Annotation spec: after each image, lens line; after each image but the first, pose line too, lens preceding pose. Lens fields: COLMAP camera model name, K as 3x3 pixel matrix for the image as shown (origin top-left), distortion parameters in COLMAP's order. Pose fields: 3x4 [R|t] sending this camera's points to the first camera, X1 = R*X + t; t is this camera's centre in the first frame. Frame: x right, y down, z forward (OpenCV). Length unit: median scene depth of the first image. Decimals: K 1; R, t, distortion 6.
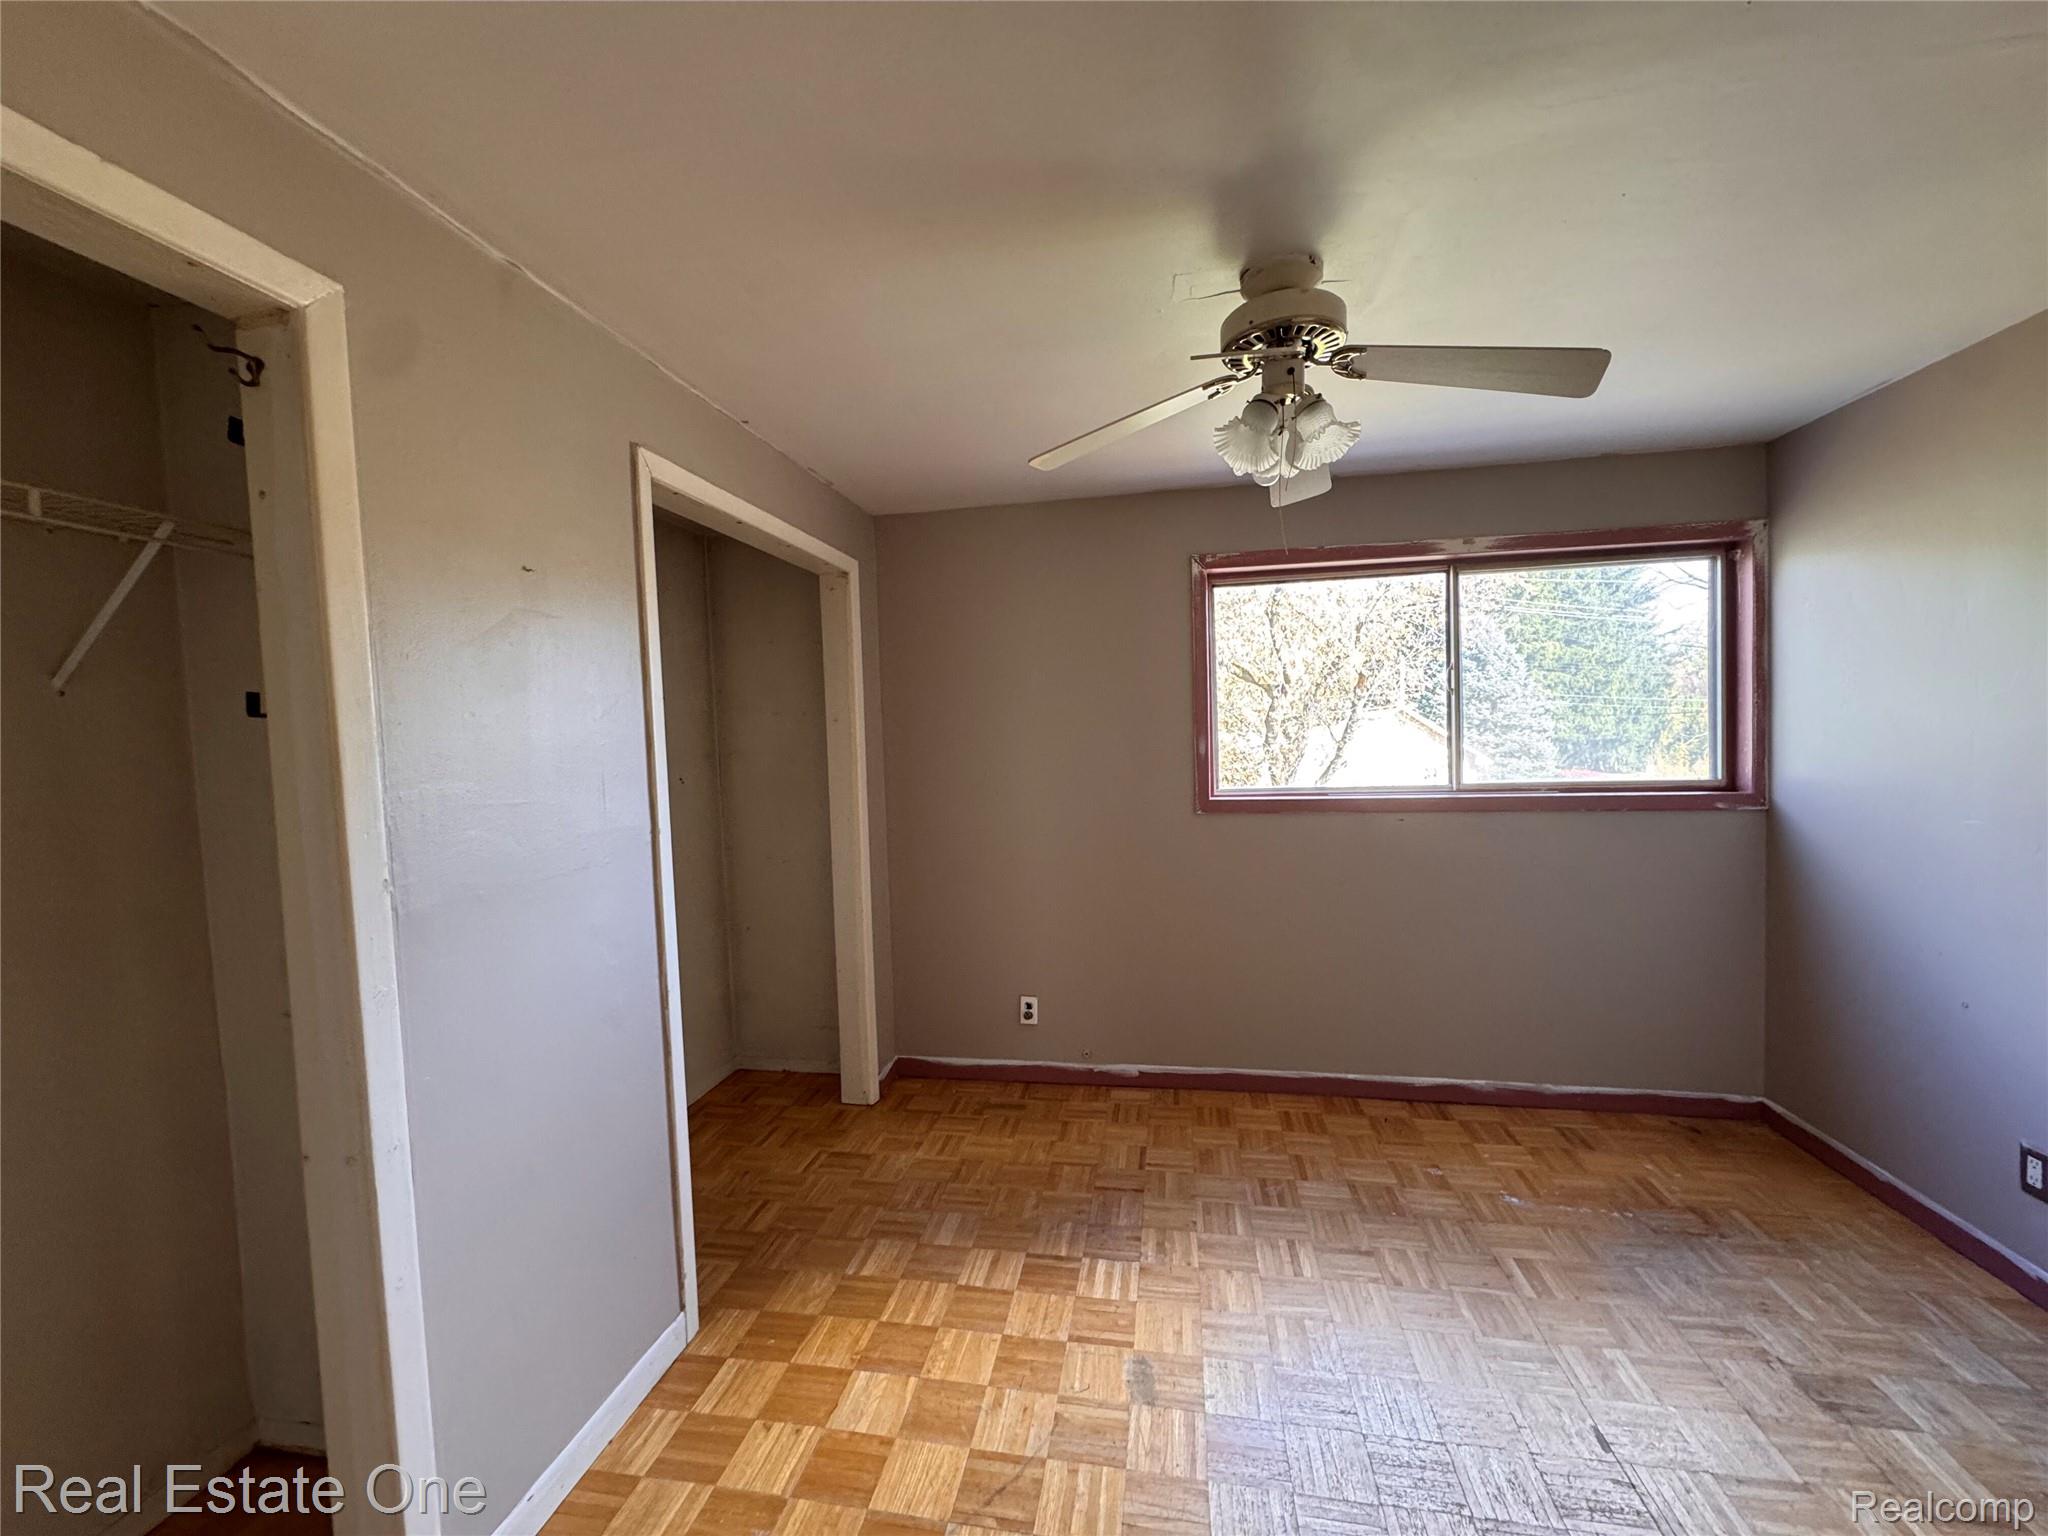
lens RADIAL K [[817.4, 0, 1028.3], [0, 817.4, 767.7], [0, 0, 1]] dist [-0.001600, -0.000248]
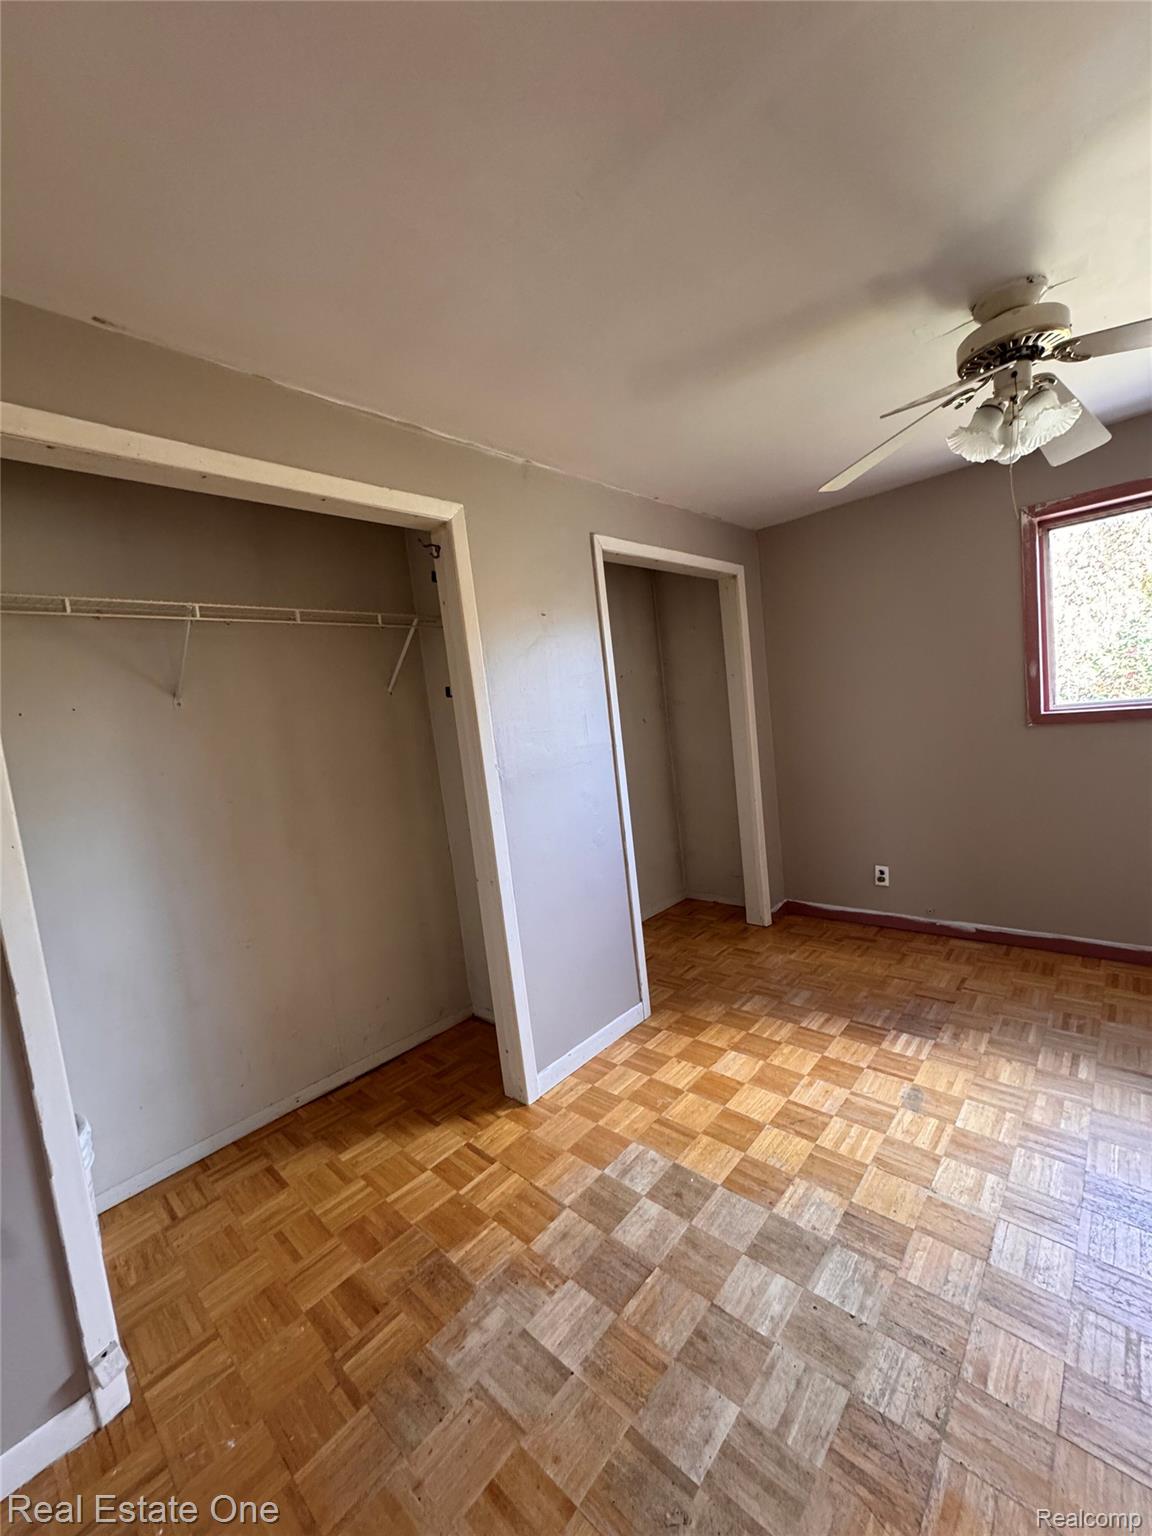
lens RADIAL K [[613.0, 0, 574.4], [0, 613.0, 769.3], [0, 0, 1]] dist [-0.001600, -0.000248]
pose [[0.842697, -0.007751, -0.538333, 0.207430], [0.057027, 0.995556, 0.074935, 0.022671], [0.535360, -0.093847, 0.839394, -0.208538]]
